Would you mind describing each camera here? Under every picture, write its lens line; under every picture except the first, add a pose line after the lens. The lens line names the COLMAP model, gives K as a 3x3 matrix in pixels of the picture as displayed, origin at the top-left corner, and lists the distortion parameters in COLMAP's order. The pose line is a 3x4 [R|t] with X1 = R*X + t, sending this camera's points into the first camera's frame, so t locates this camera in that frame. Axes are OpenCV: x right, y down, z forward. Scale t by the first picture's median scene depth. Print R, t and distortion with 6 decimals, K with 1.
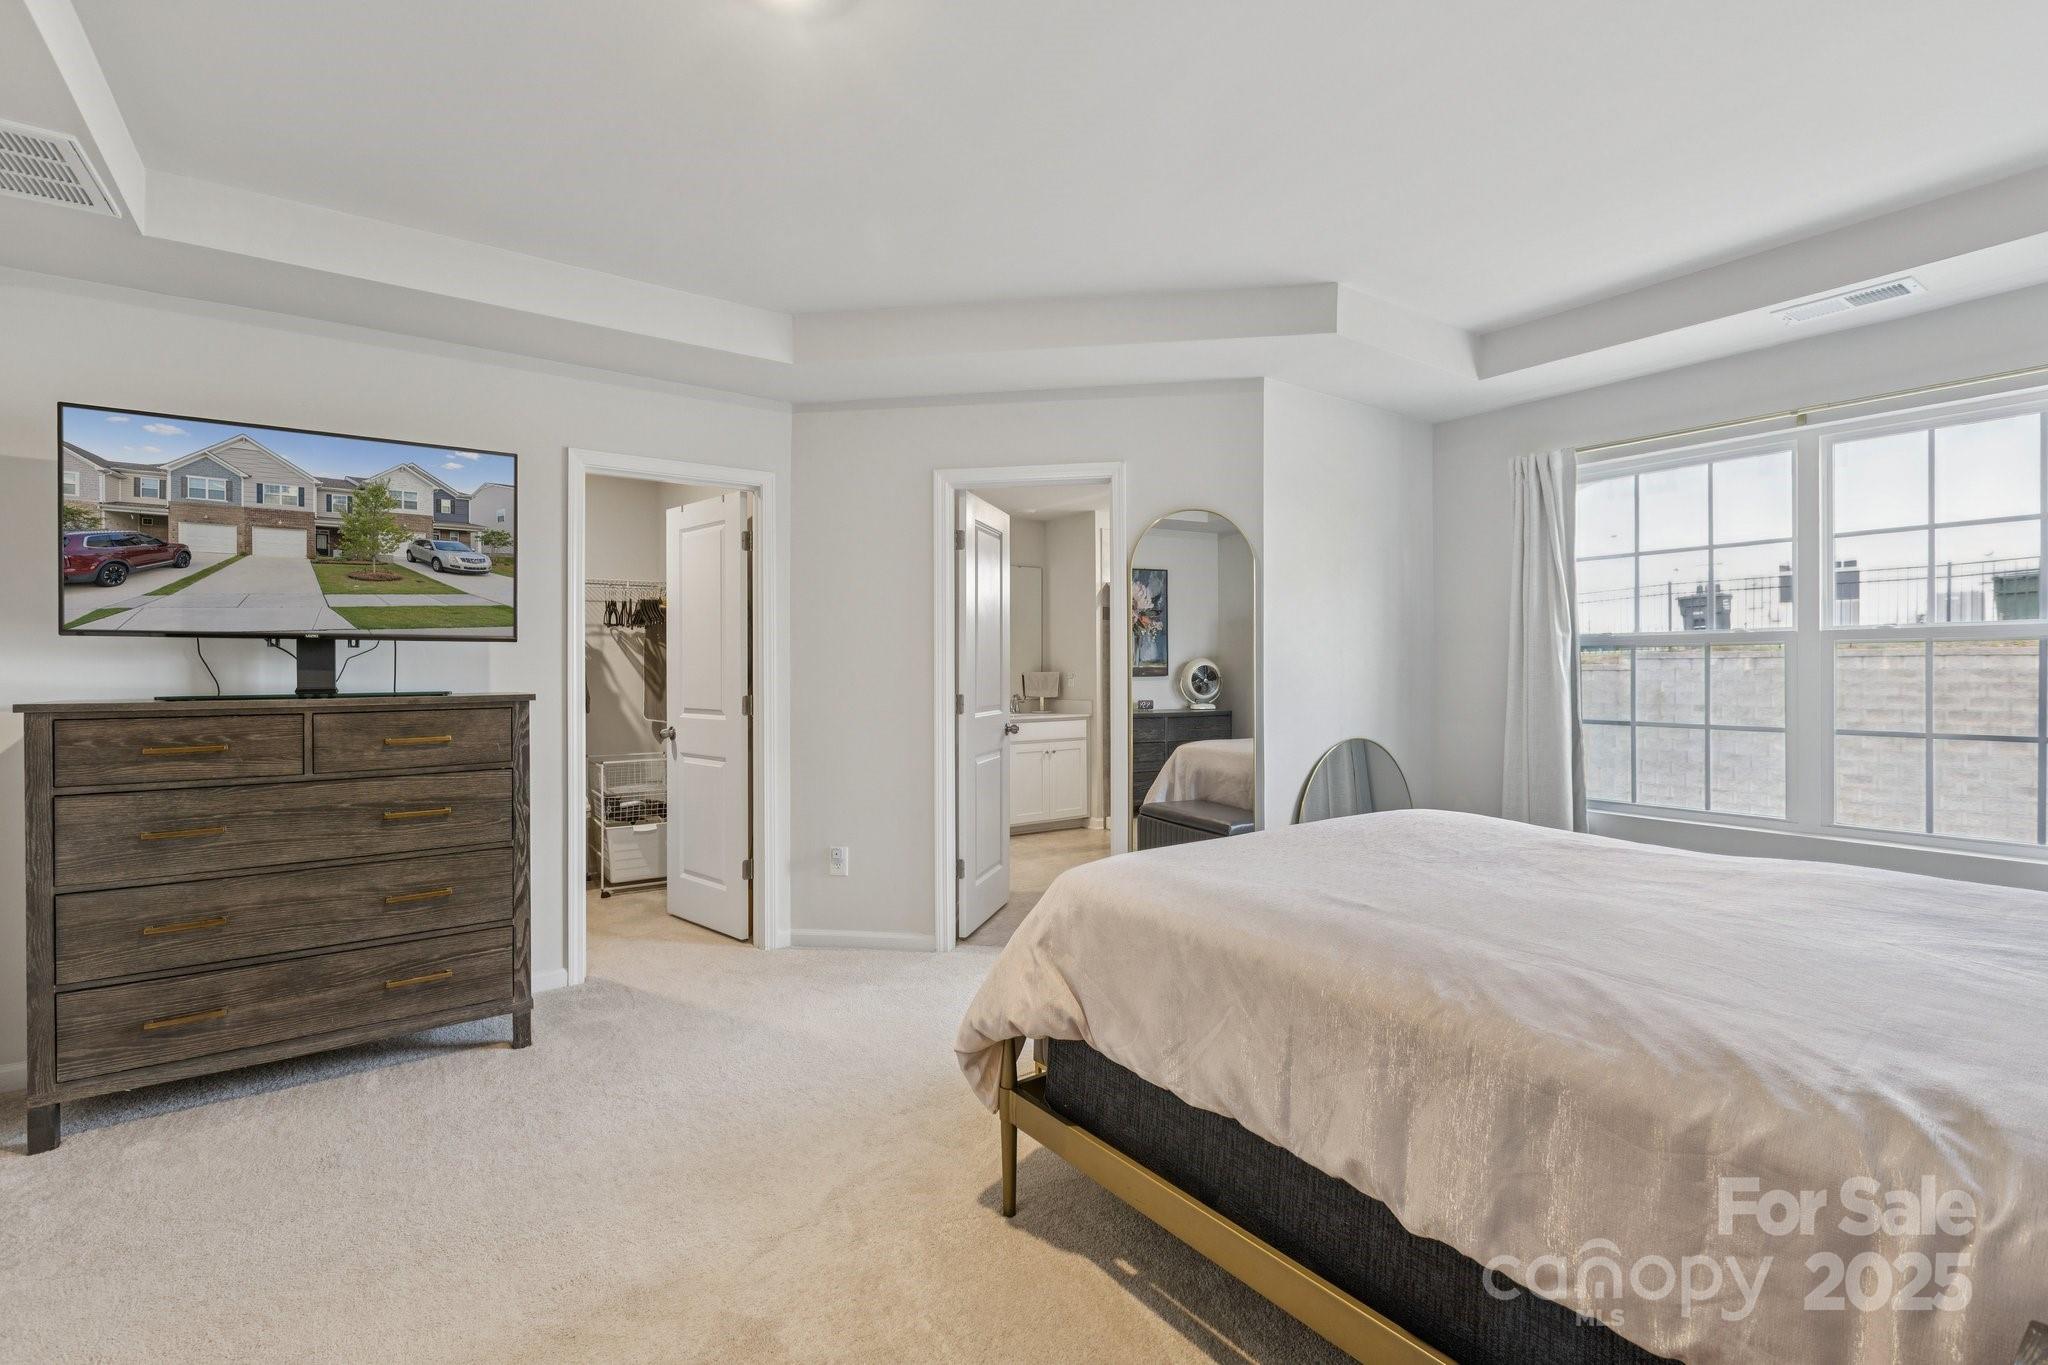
lens RADIAL K [[933.7, 0, 1022.3], [0, 933.7, 671.5], [0, 0, 1]] dist [0.004905, 0.002097]
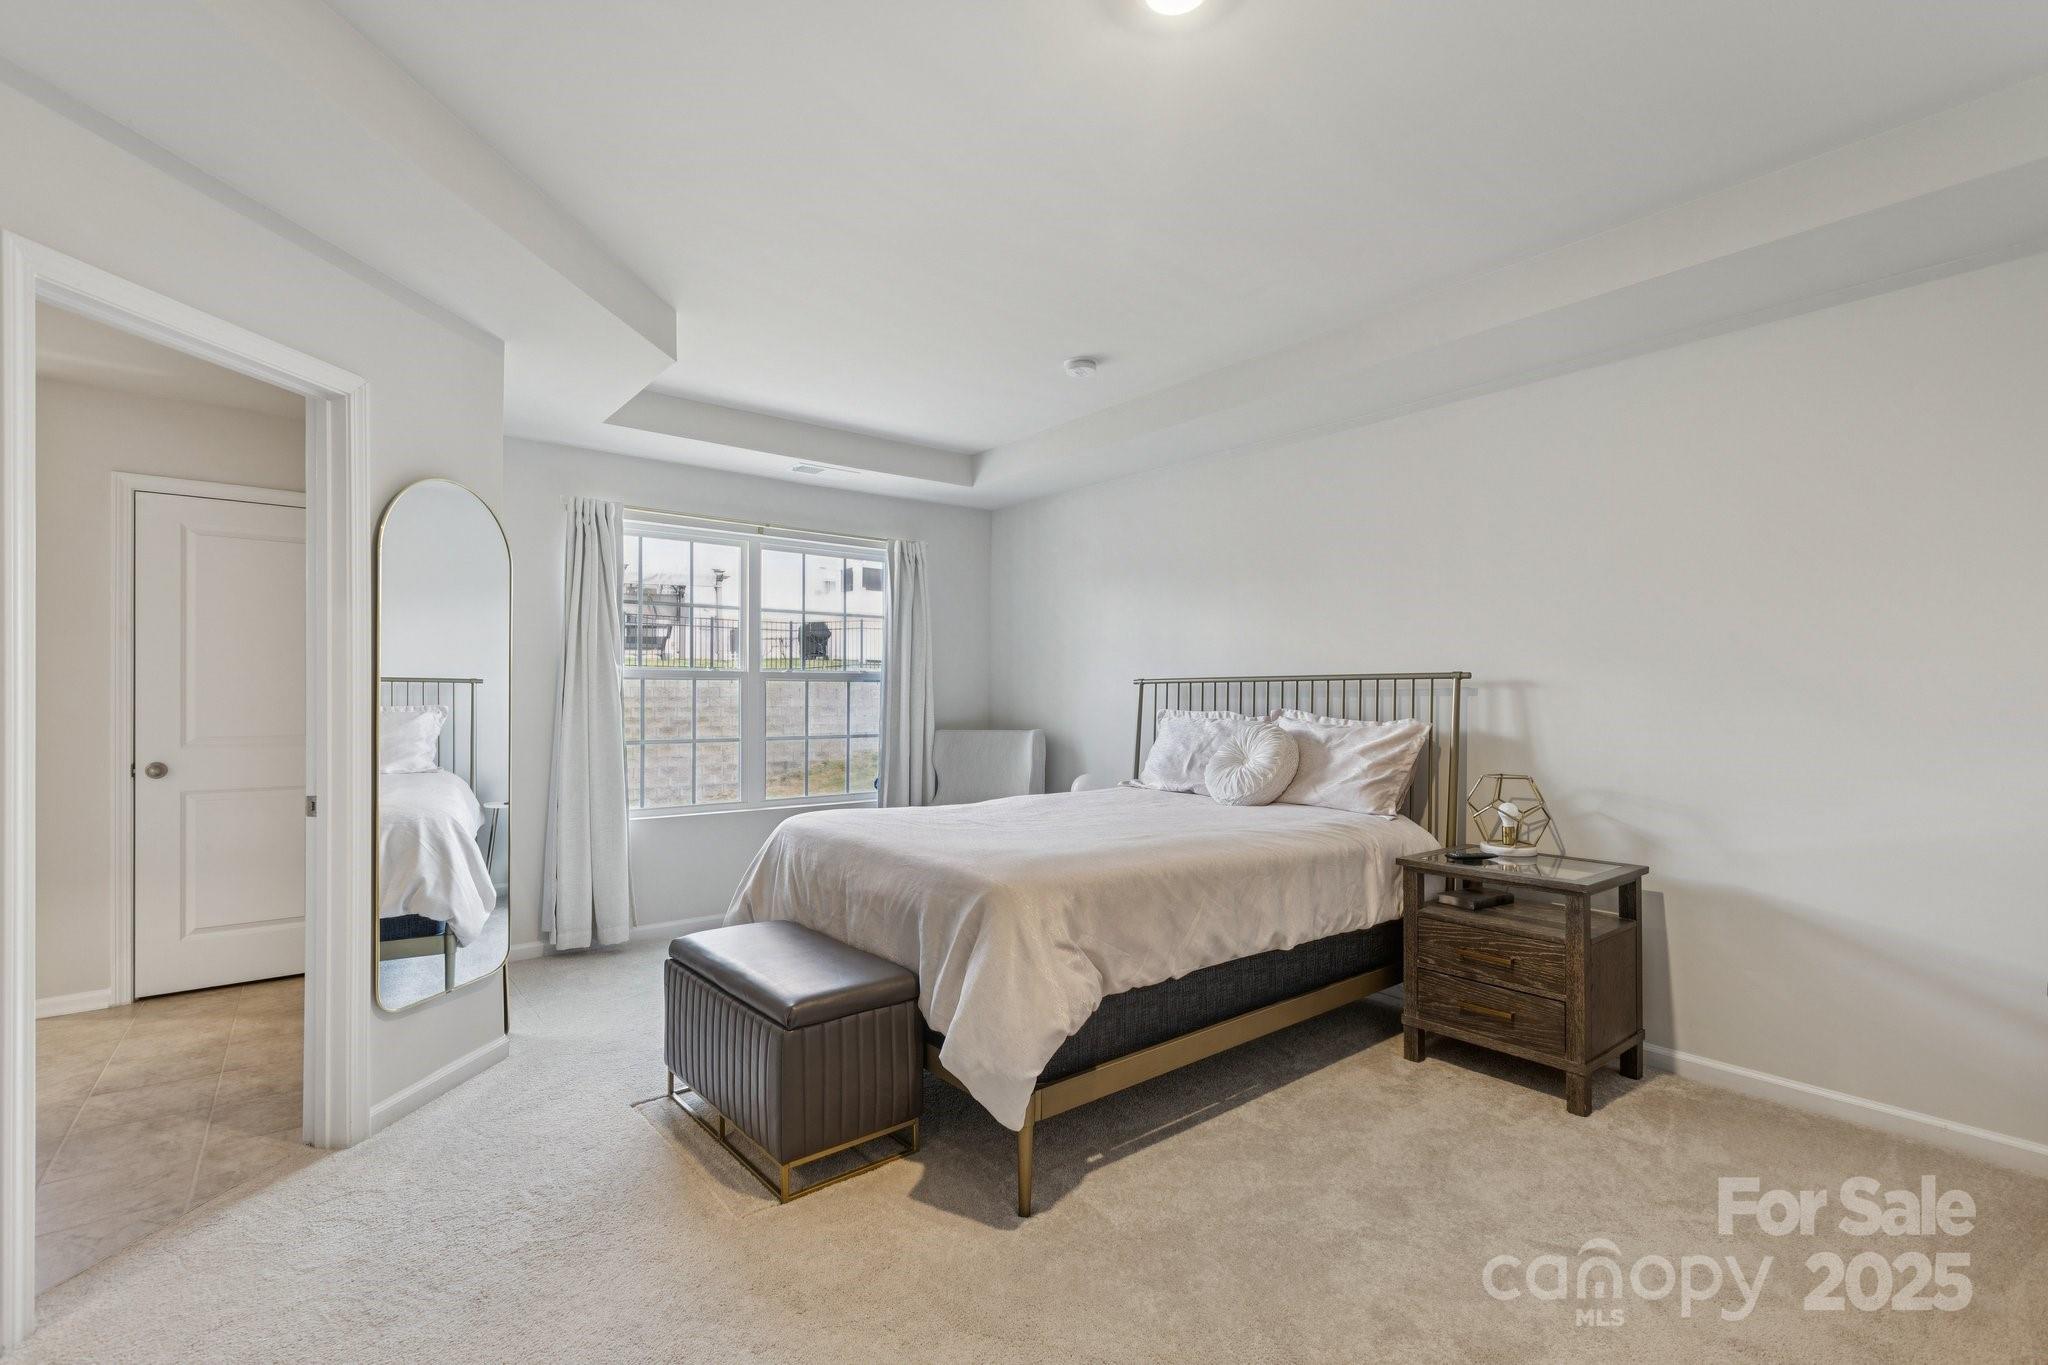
lens RADIAL K [[933.7, 0, 1027.4], [0, 933.7, 696.0], [0, 0, 1]] dist [0.004905, 0.002097]
pose [[-0.068767, 0.004242, 0.997624, -1.179600], [-0.000678, 0.999991, -0.004299, 0.000454], [-0.997633, -0.000972, -0.068763, 1.184293]]
